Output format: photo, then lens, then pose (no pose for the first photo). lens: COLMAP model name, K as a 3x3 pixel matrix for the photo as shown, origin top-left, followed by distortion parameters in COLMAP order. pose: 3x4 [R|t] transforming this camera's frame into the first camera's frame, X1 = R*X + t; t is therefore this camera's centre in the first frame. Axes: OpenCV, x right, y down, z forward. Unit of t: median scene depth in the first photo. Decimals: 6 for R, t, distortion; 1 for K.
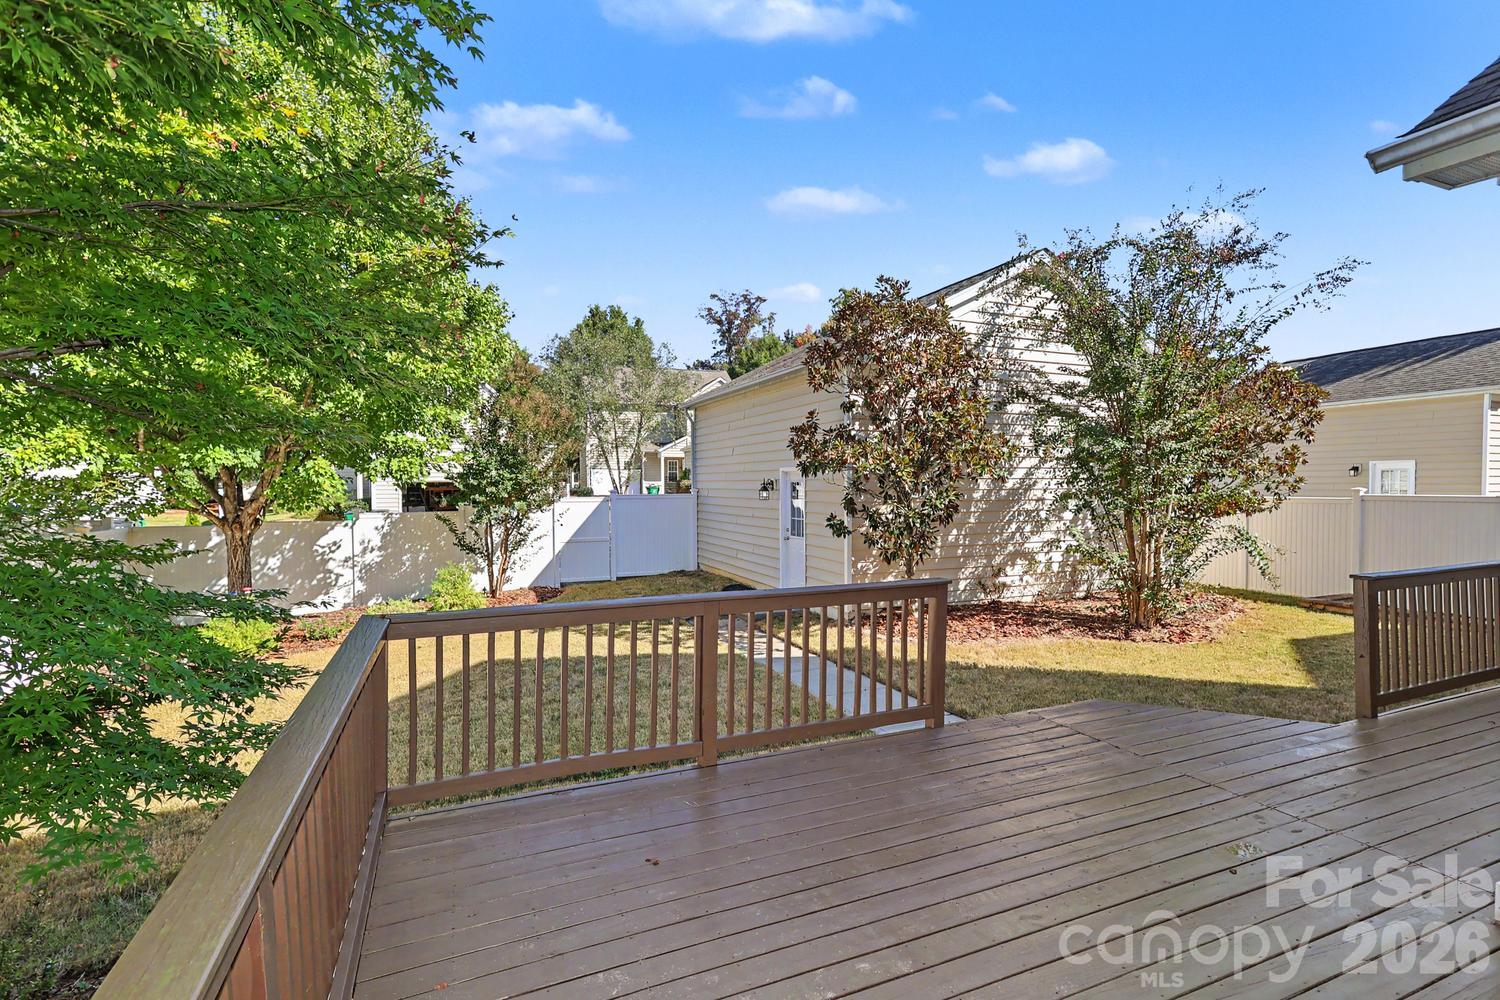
lens RADIAL K [[696.7, 0, 753.6], [0, 696.7, 501.7], [0, 0, 1]] dist [-0.003439, -0.000828]
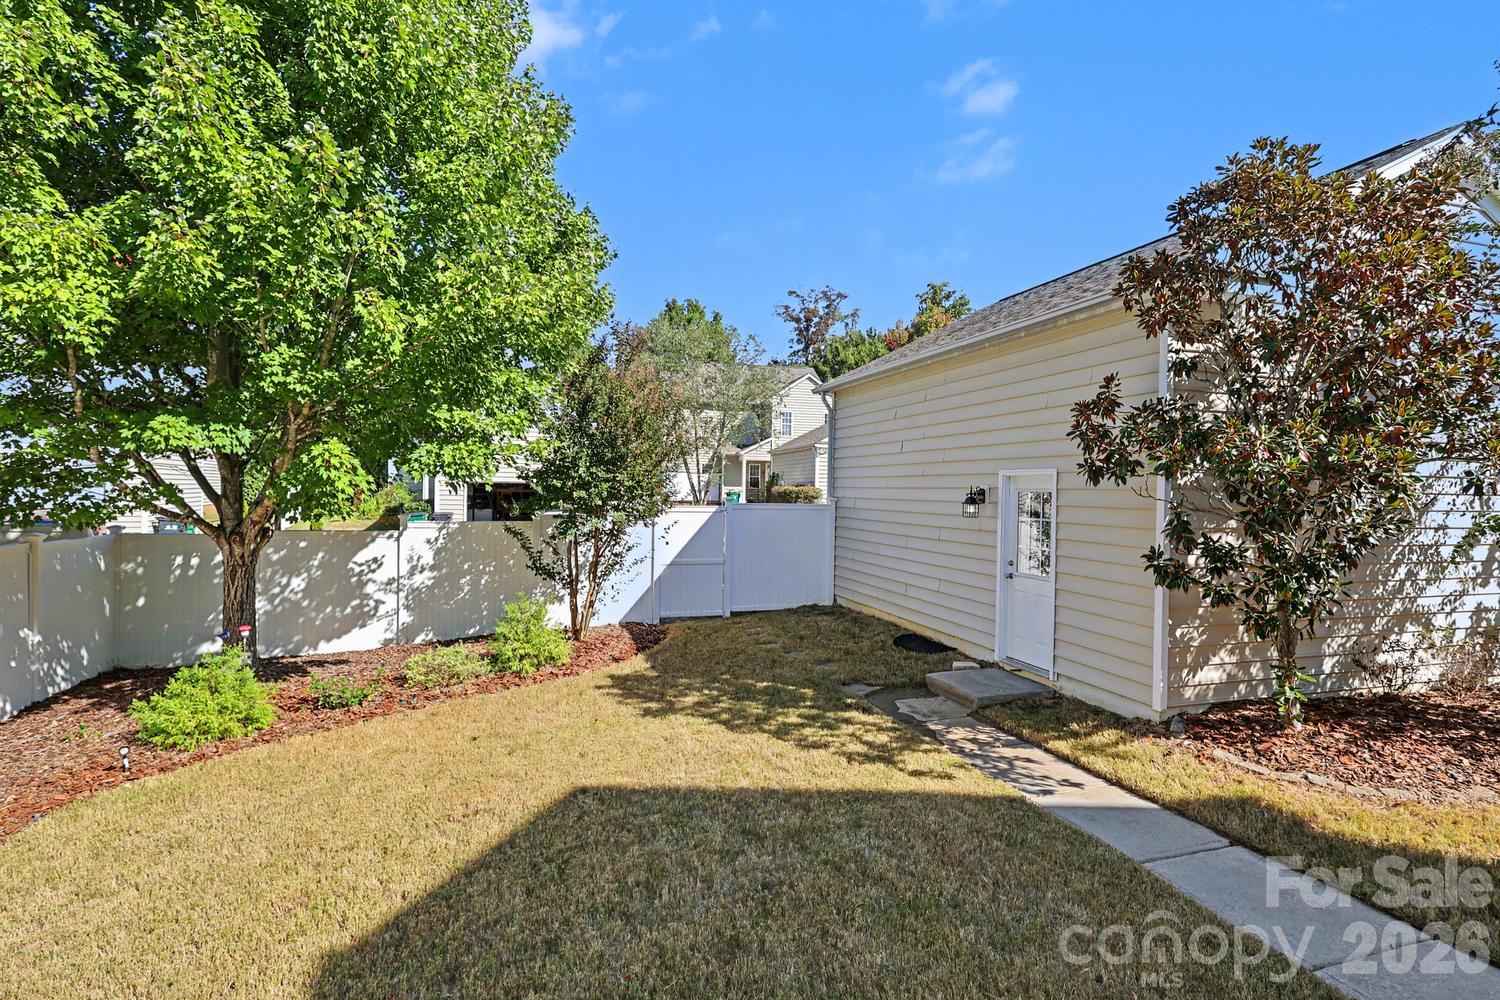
lens RADIAL K [[712.0, 0, 750.9], [0, 712.0, 495.2], [0, 0, 1]] dist [-0.001481, 0.001685]
pose [[0.995438, 0.020189, -0.093246, -0.121952], [-0.021957, 0.999597, -0.017968, -0.006160], [0.092846, 0.019933, 0.995481, 0.261870]]
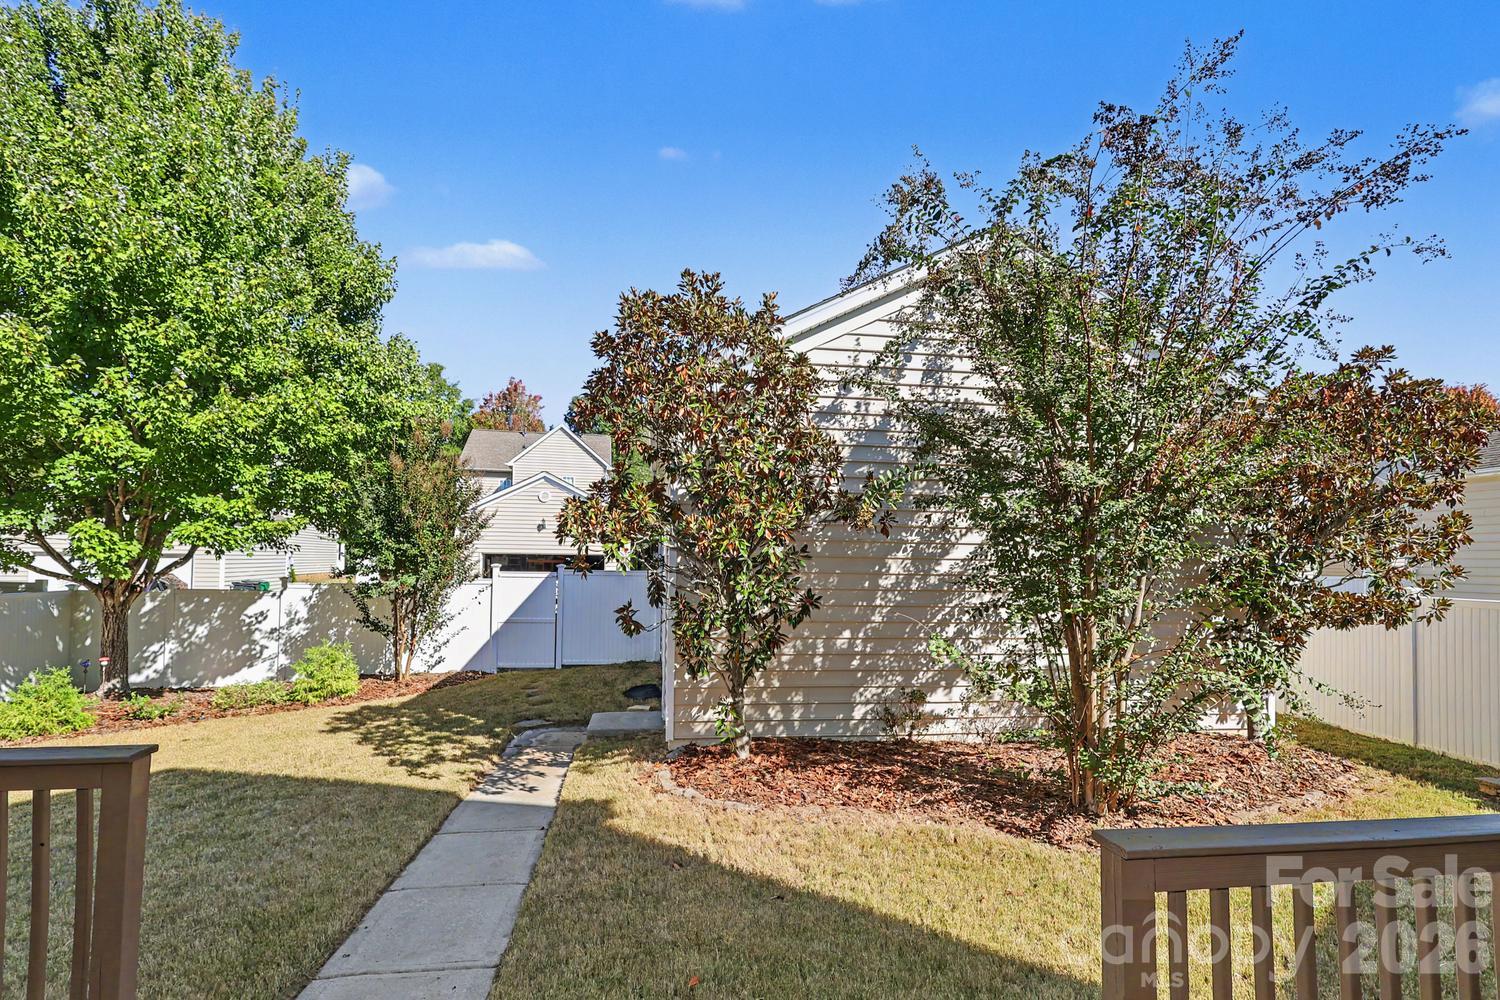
lens RADIAL K [[709.7, 0, 750.8], [0, 709.7, 542.6], [0, 0, 1]] dist [-0.001049, 0.000631]
pose [[0.965211, 0.013844, -0.261104, 0.304023], [-0.027516, 0.998430, -0.048779, -0.008486], [0.260019, 0.054267, 0.964077, 0.229327]]
